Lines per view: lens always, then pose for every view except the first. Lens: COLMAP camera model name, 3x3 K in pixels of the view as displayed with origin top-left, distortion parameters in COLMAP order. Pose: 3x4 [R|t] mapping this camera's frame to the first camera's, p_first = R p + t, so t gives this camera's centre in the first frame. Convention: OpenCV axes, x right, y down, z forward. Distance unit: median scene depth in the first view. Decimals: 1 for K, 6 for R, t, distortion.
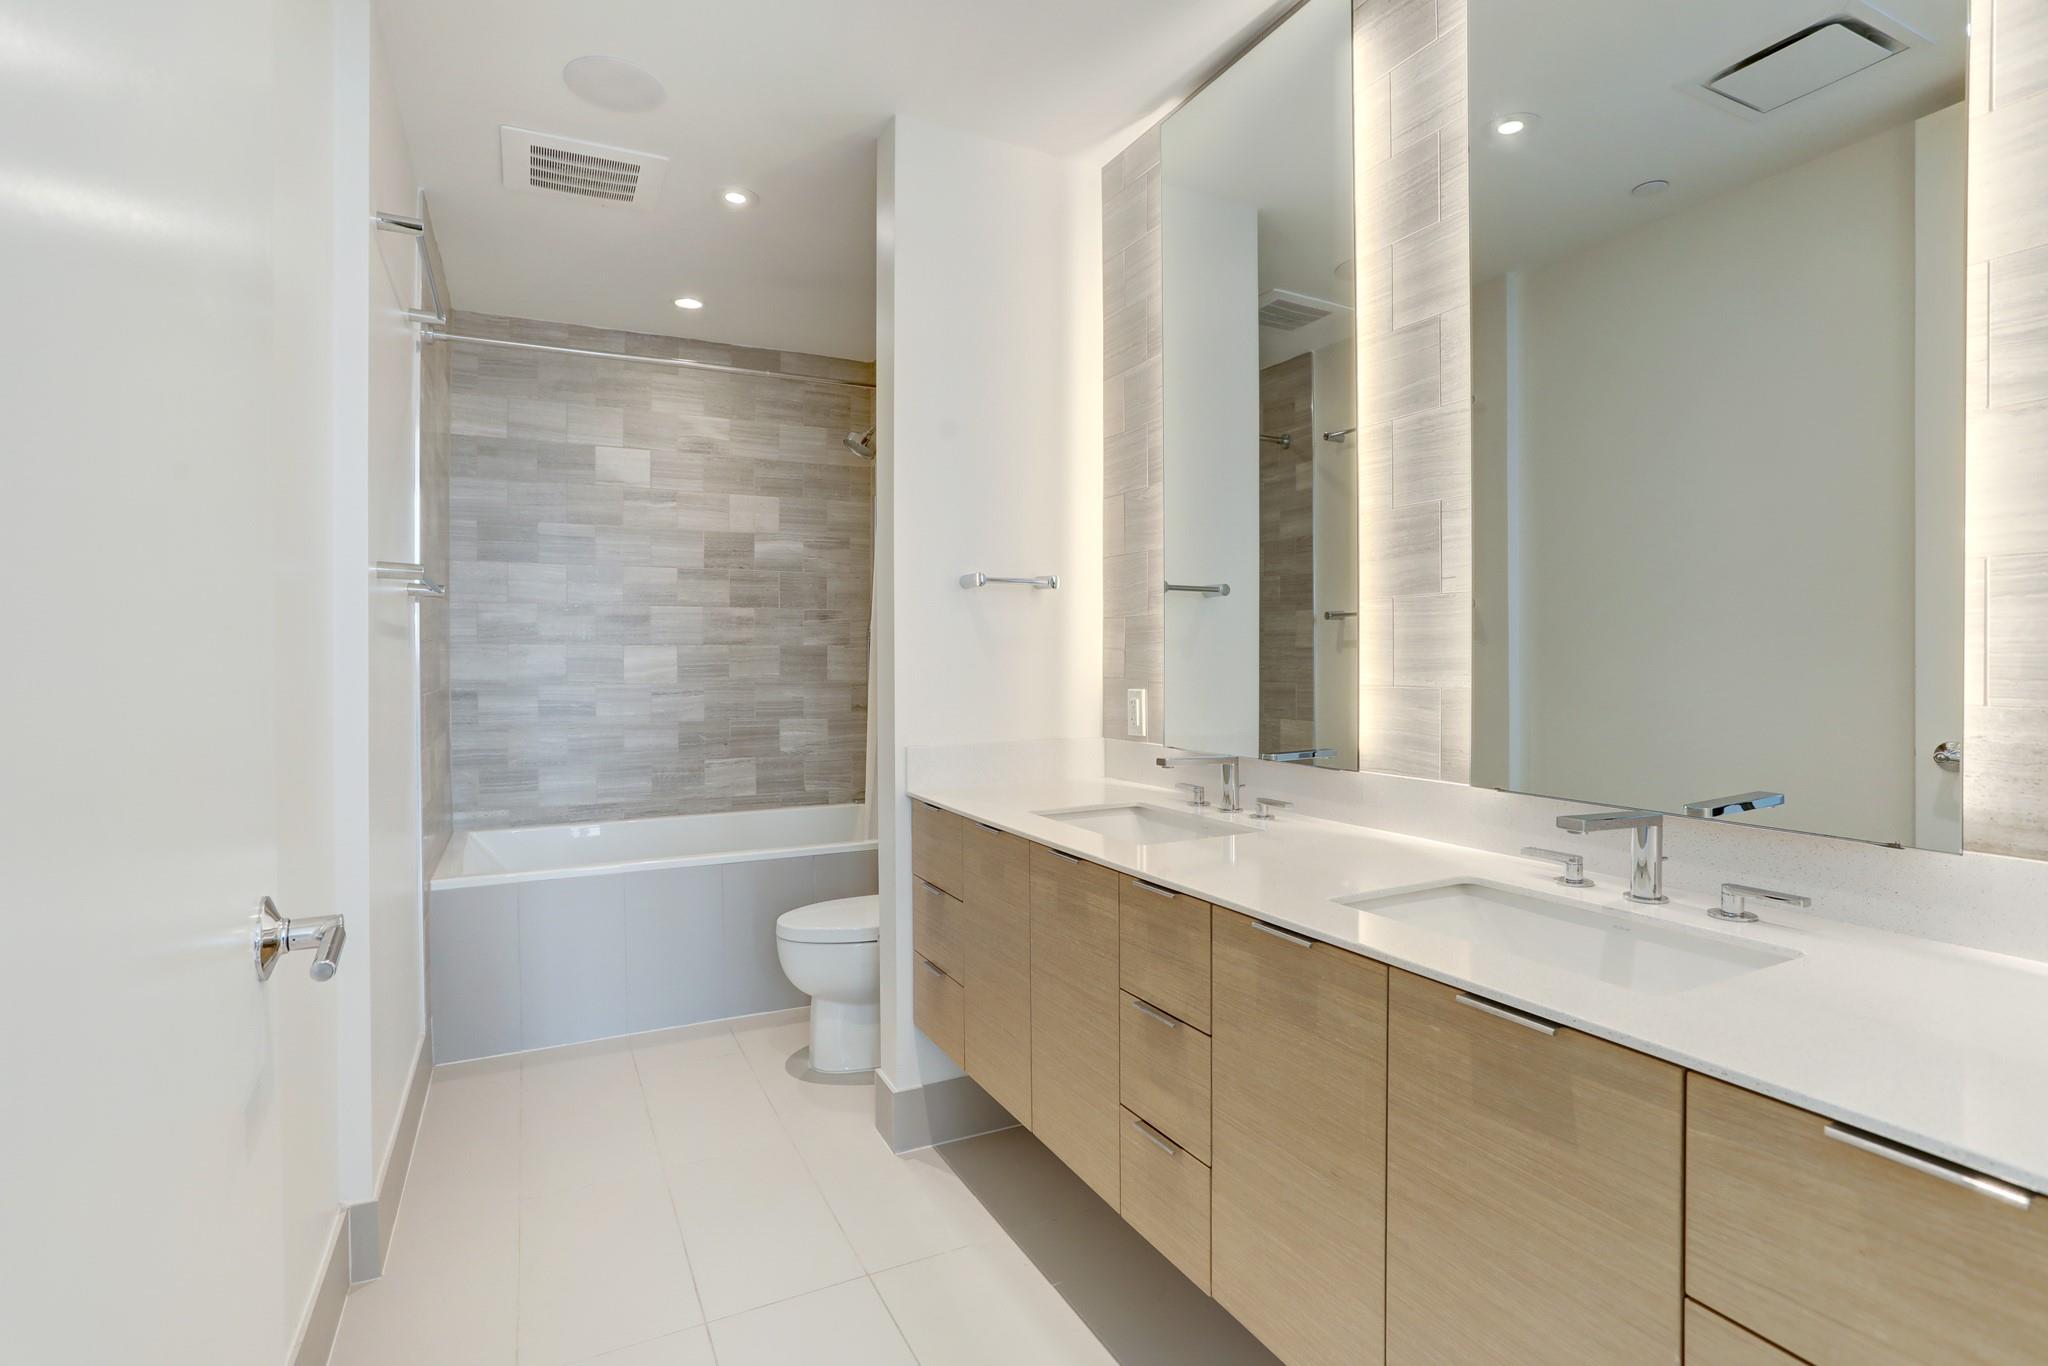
lens RADIAL K [[989.7, 0, 1022.2], [0, 989.7, 673.5], [0, 0, 1]] dist [-0.044183, 0.017295]
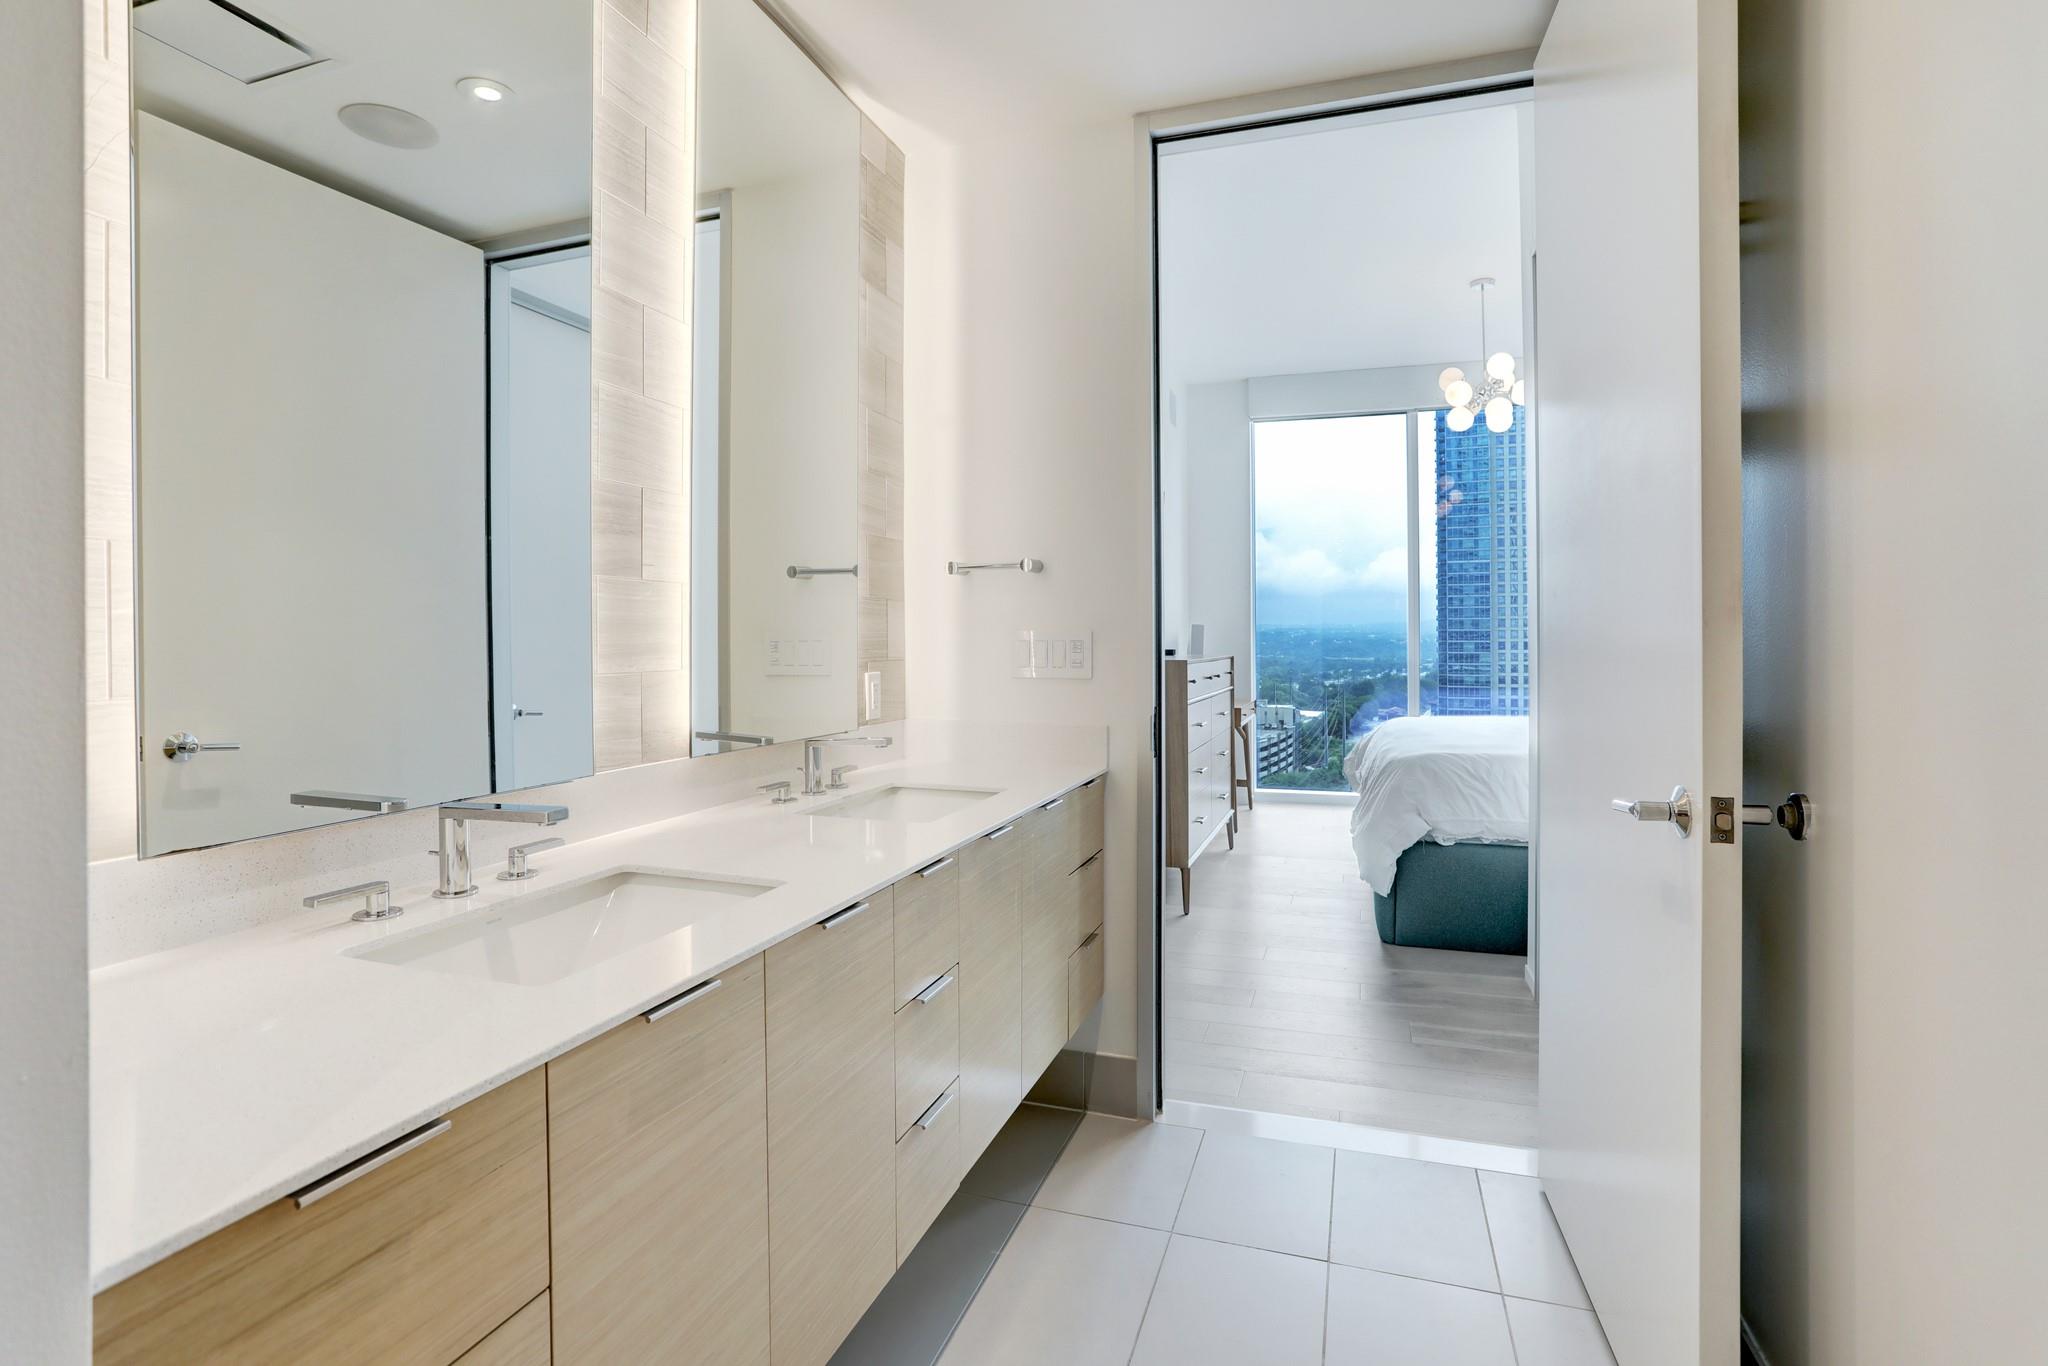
lens RADIAL K [[989.7, 0, 1053.9], [0, 989.7, 631.5], [0, 0, 1]] dist [-0.044183, 0.017295]
pose [[-0.726725, 0.004006, 0.686917, -0.566490], [0.011414, 0.999915, 0.006244, -0.028460], [-0.686834, 0.012379, -0.726709, 1.415185]]
